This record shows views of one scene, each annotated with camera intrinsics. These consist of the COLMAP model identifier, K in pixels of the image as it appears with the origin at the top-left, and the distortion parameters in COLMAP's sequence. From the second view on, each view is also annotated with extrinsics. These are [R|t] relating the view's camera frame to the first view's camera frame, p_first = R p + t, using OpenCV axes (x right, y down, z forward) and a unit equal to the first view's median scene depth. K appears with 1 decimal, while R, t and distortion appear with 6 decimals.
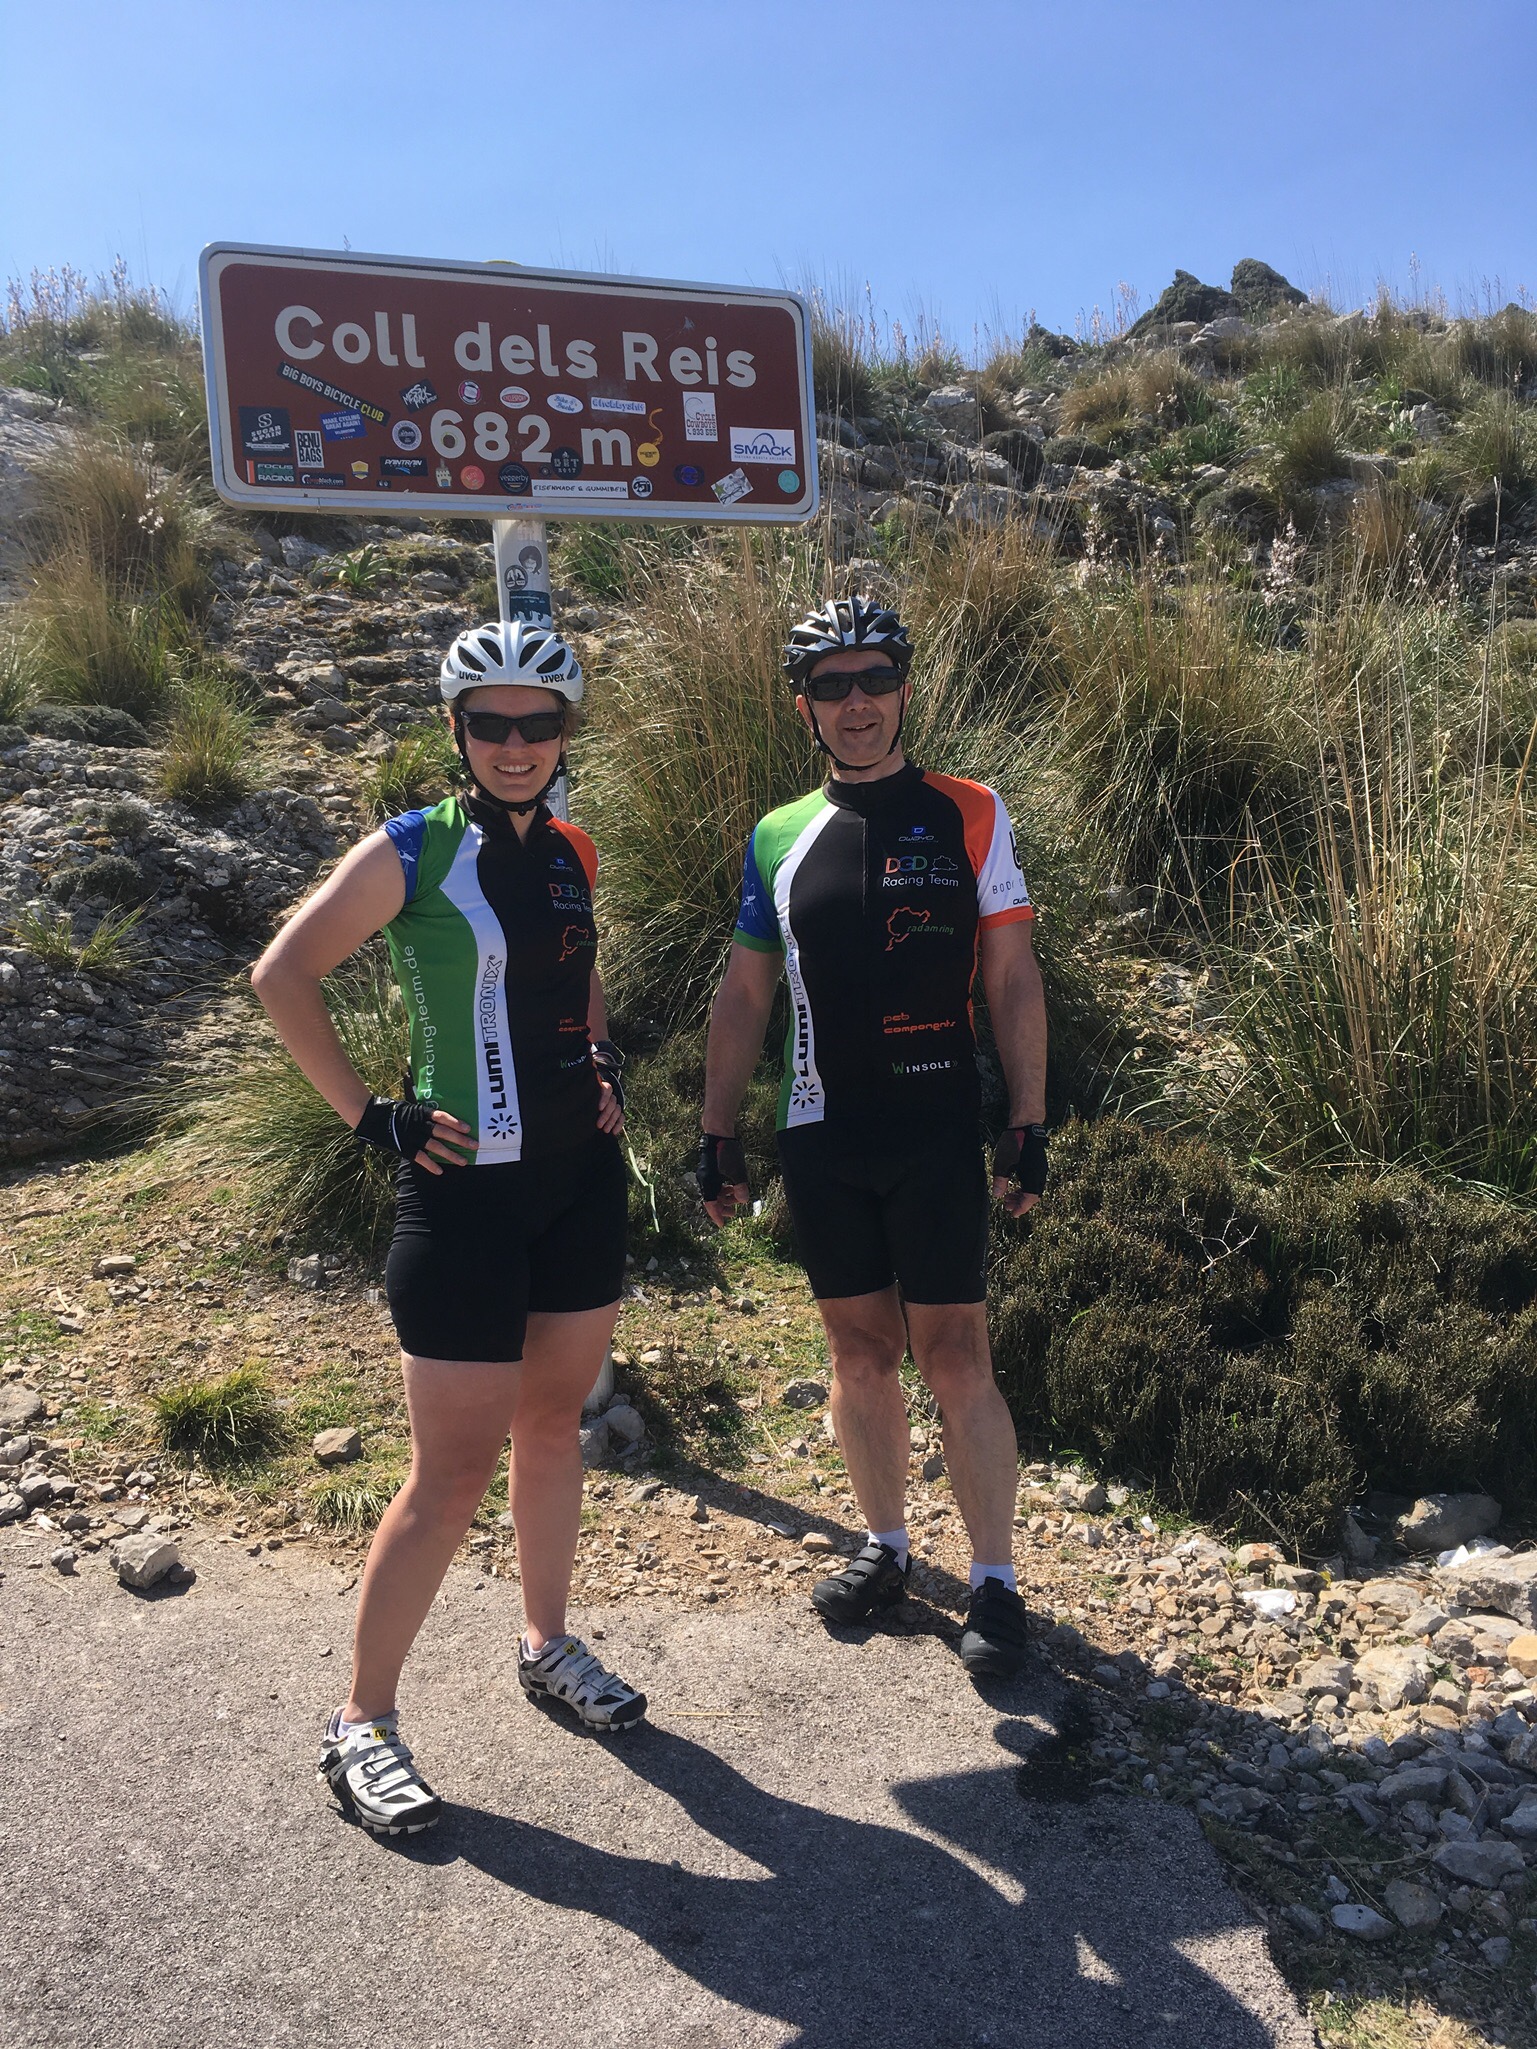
lens RADIAL K [[1691.0, 0, 747.8], [0, 1691.0, 1034.7], [0, 0, 1]] dist [0.083085, -0.110206]
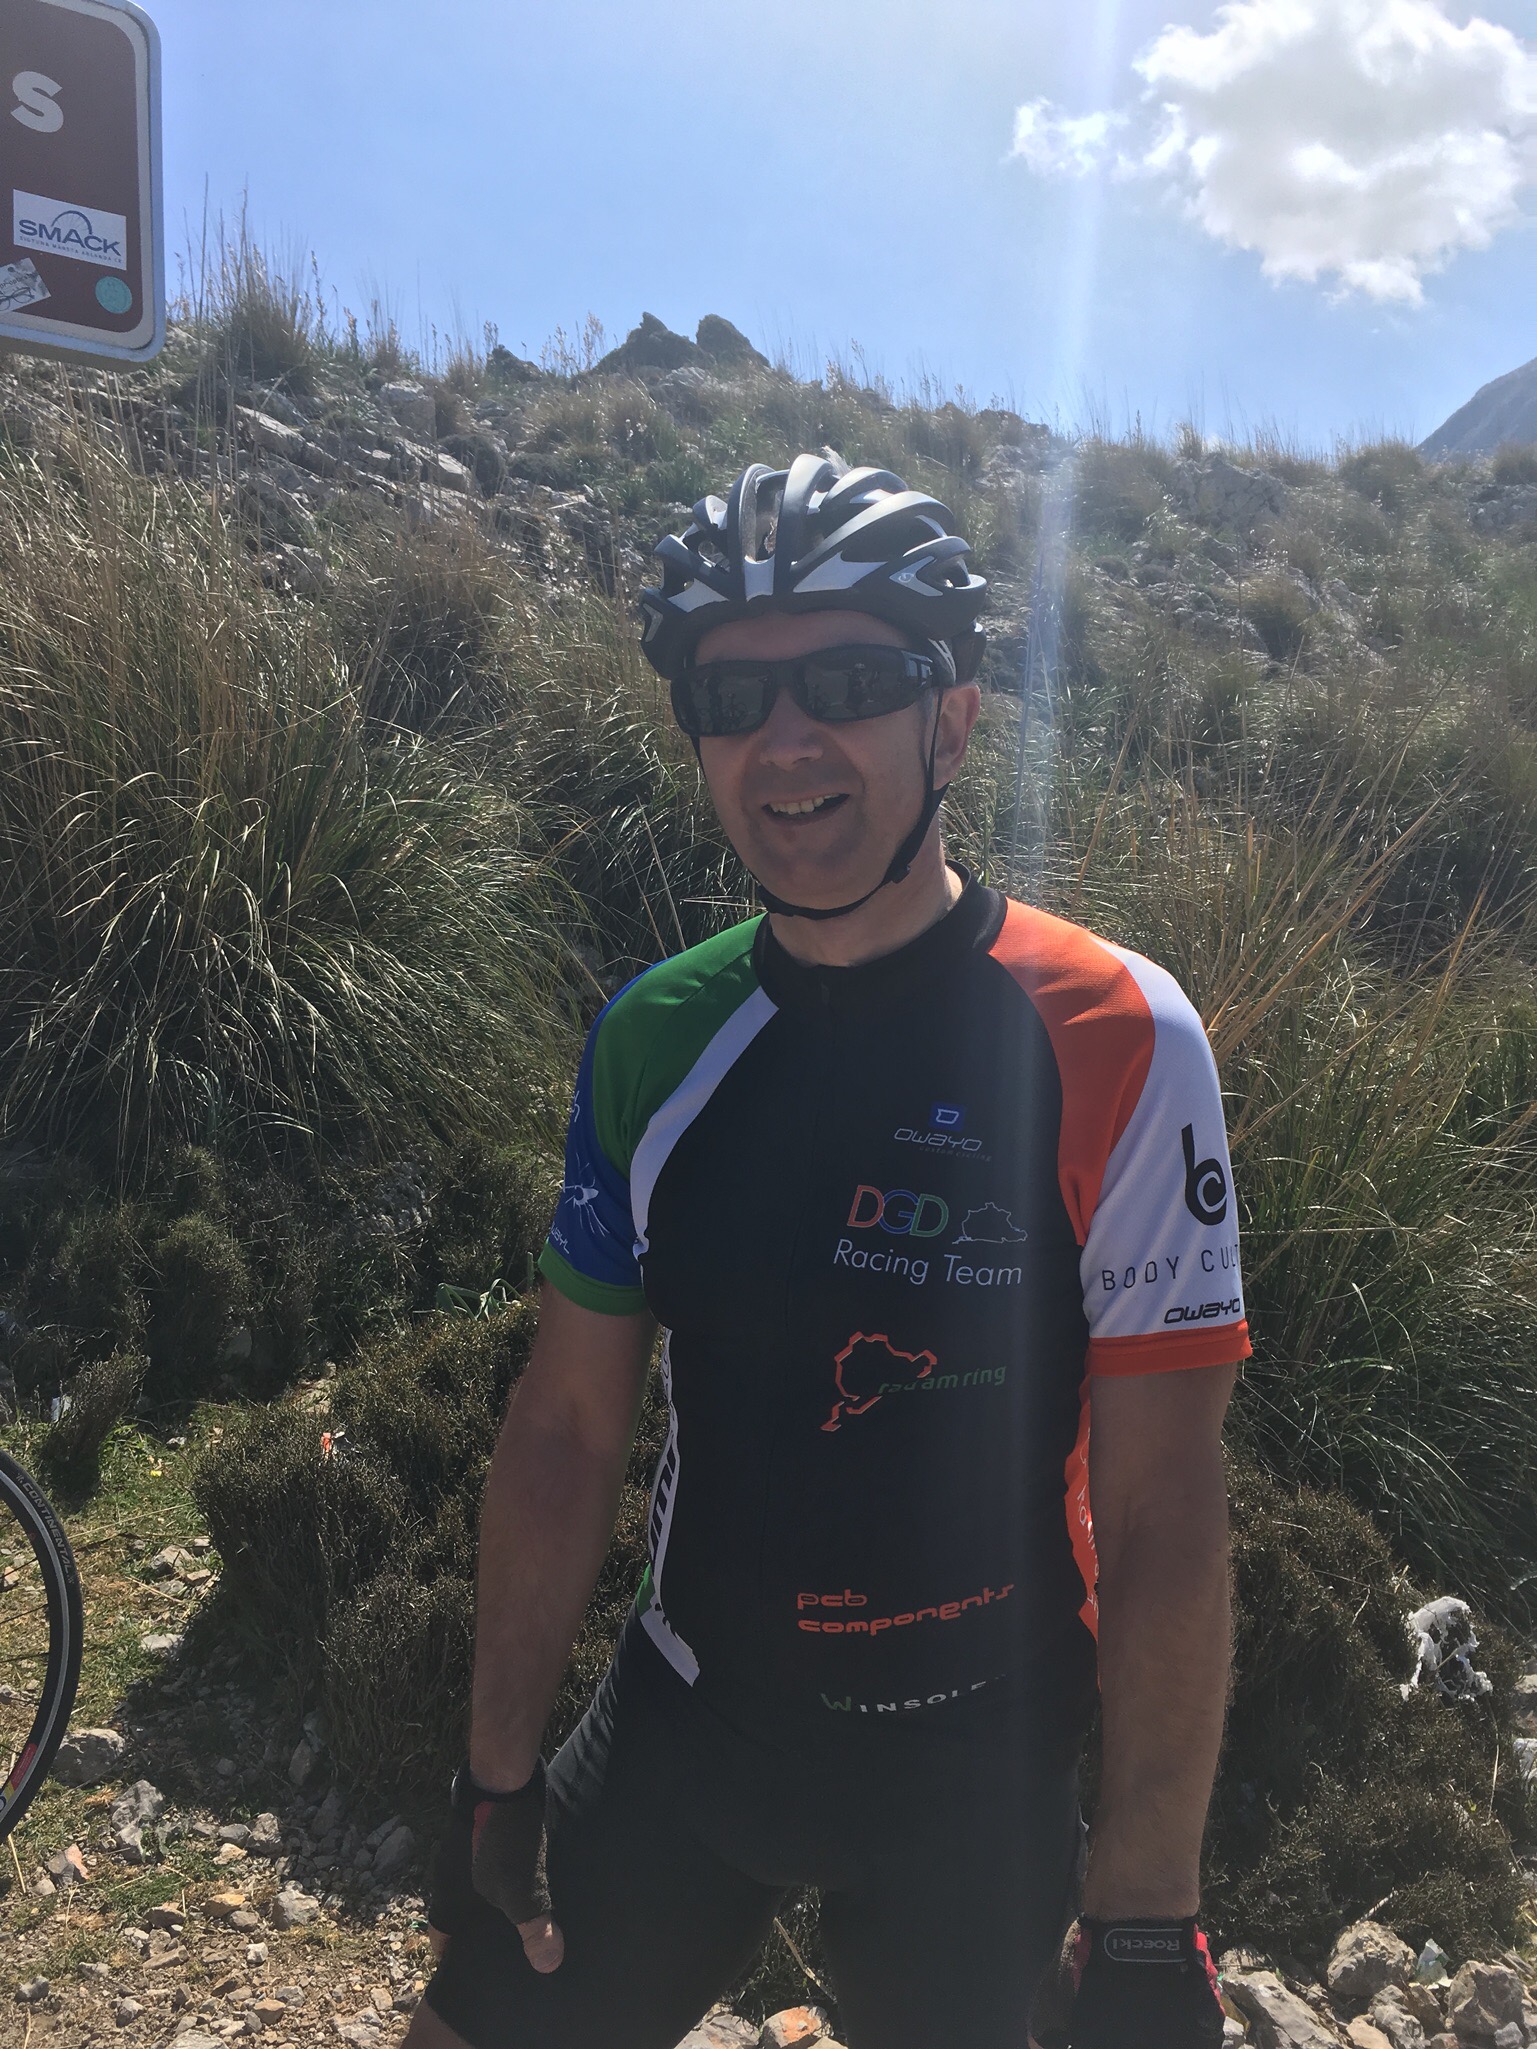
lens RADIAL K [[1705.8, 0, 737.0], [0, 1705.8, 1013.7], [0, 0, 1]] dist [0.074853, -0.108546]
pose [[0.949639, 0.037790, 0.311060, 0.055245], [-0.026651, 0.998845, -0.039982, -0.045583], [-0.312212, 0.029679, 0.949549, 0.349821]]
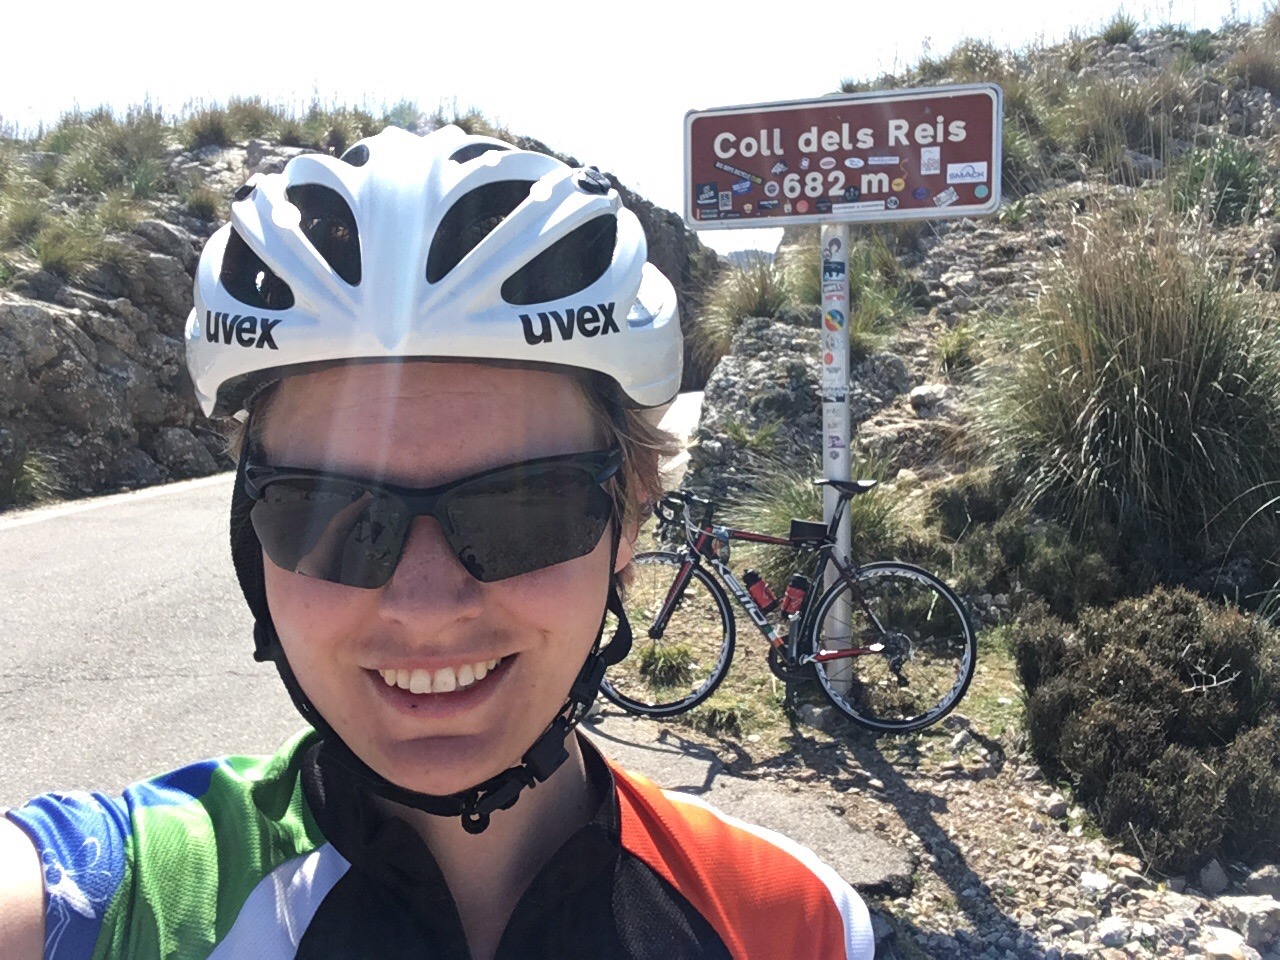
lens RADIAL K [[1156.3, 0, 645.2], [0, 1156.3, 487.2], [0, 0, 1]] dist [0.015362, -0.006277]
pose [[0.768959, 0.088294, -0.633172, 0.548784], [-0.095535, 0.995166, 0.022749, -0.021079], [0.632120, 0.042997, 0.773677, -0.115056]]
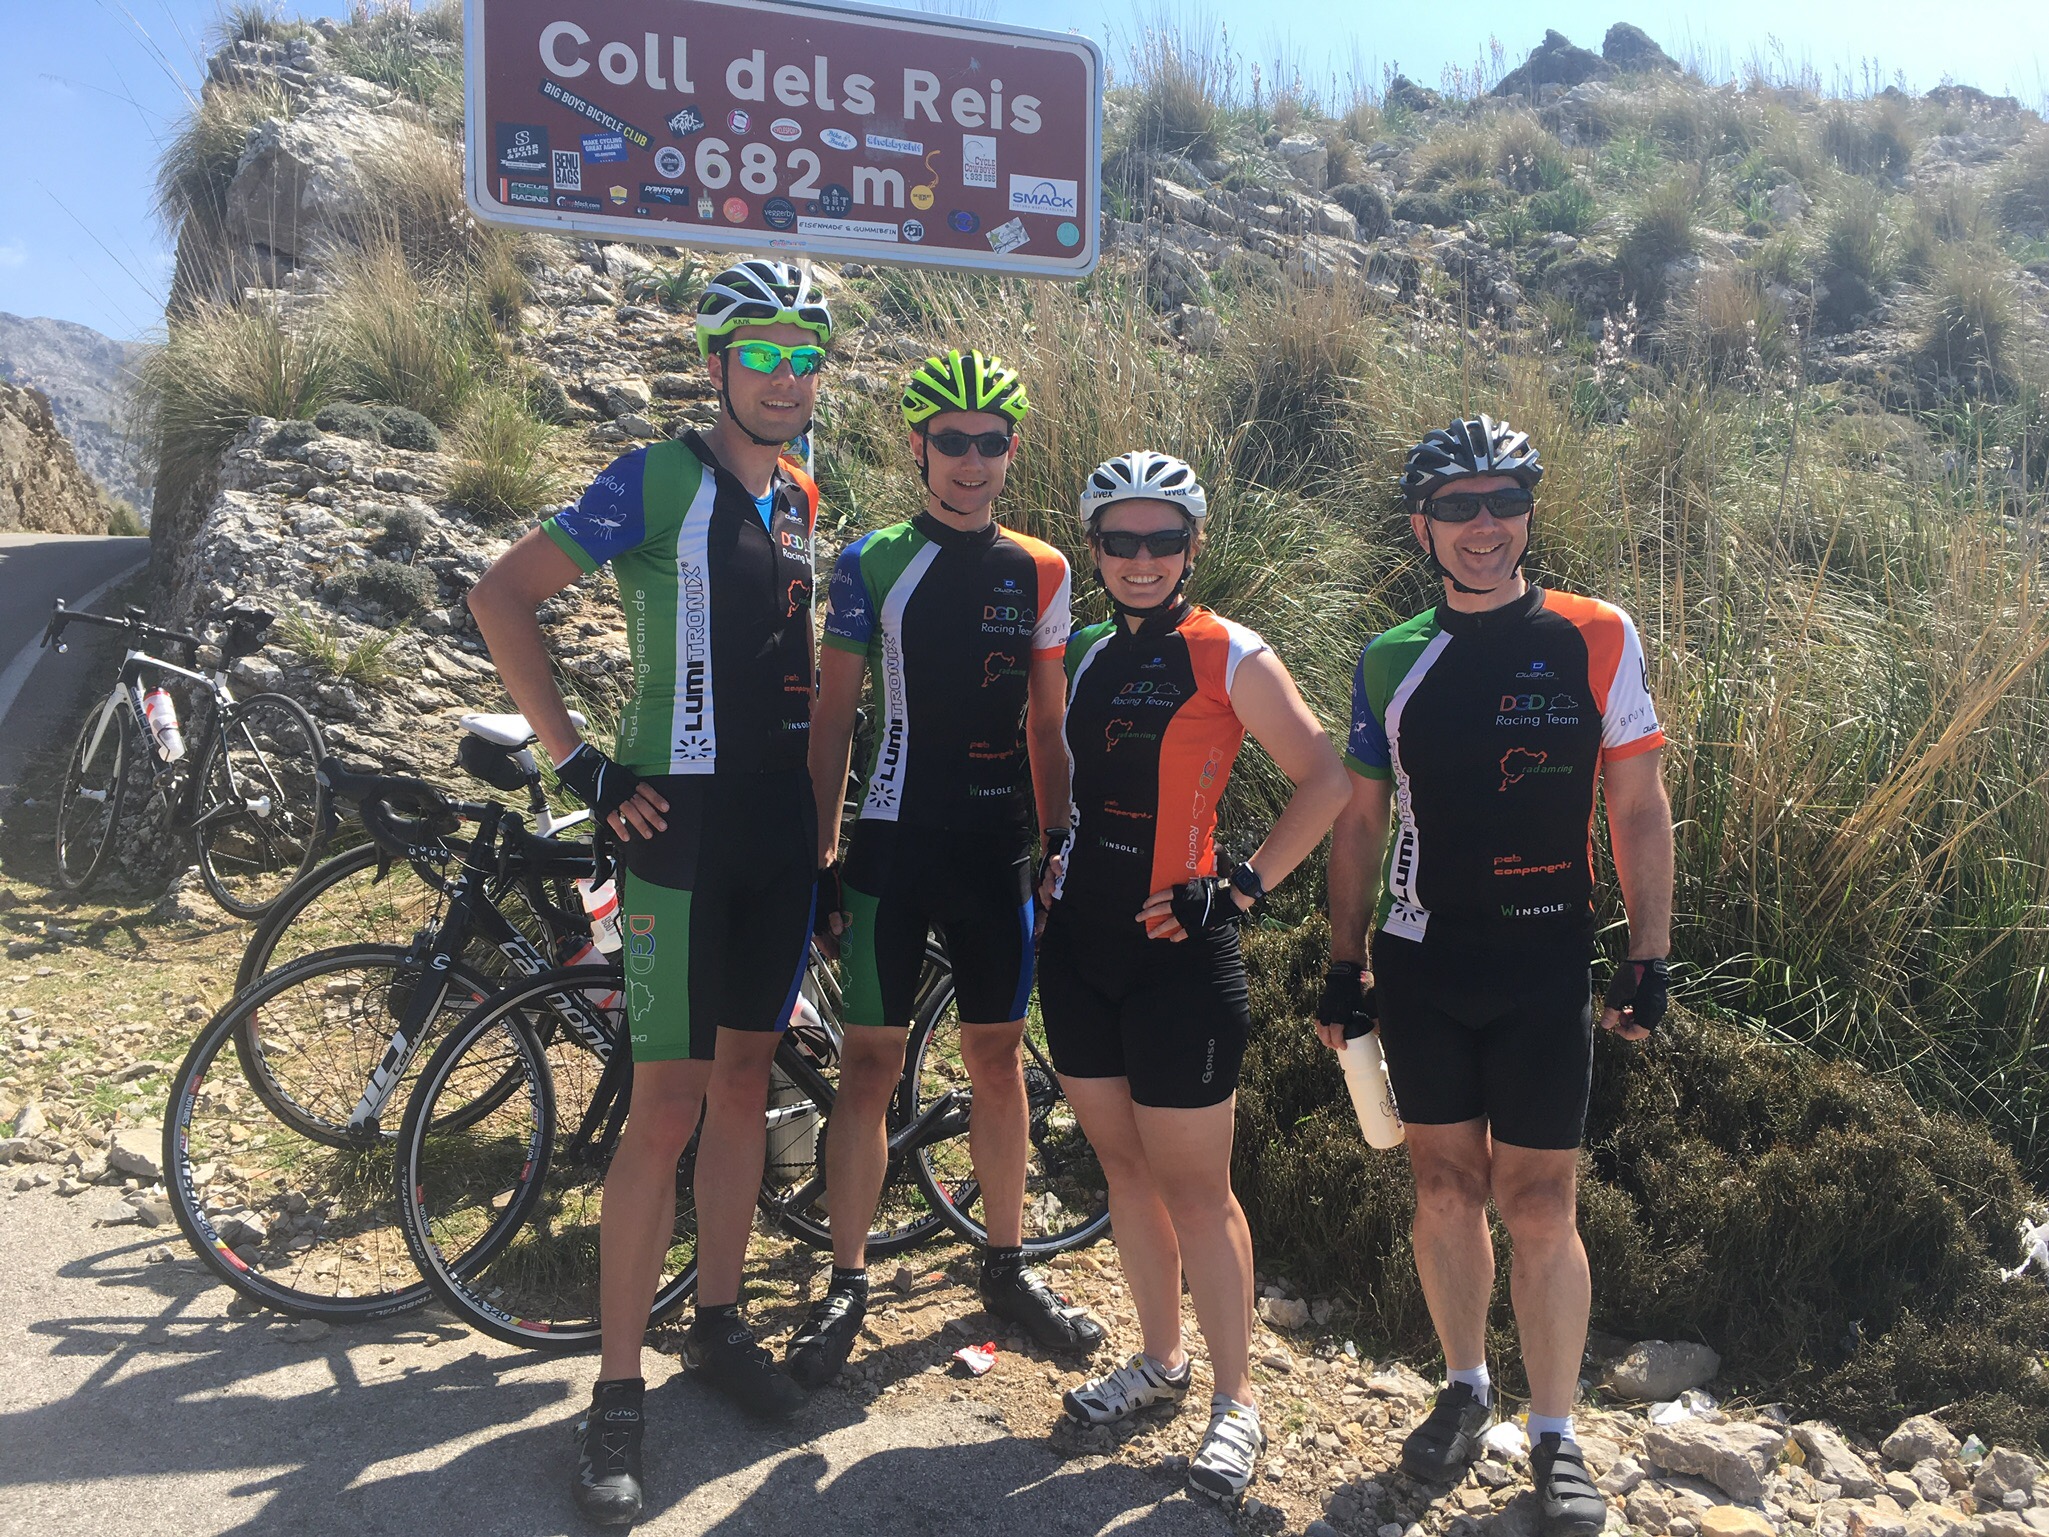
lens RADIAL K [[1697.4, 0, 1011.6], [0, 1697.4, 771.7], [0, 0, 1]] dist [0.075045, -0.098818]
pose [[0.996657, 0.075049, -0.032286, 0.047457], [-0.074937, 0.997177, 0.004648, -0.026144], [0.032544, -0.002213, 0.999468, 0.038676]]
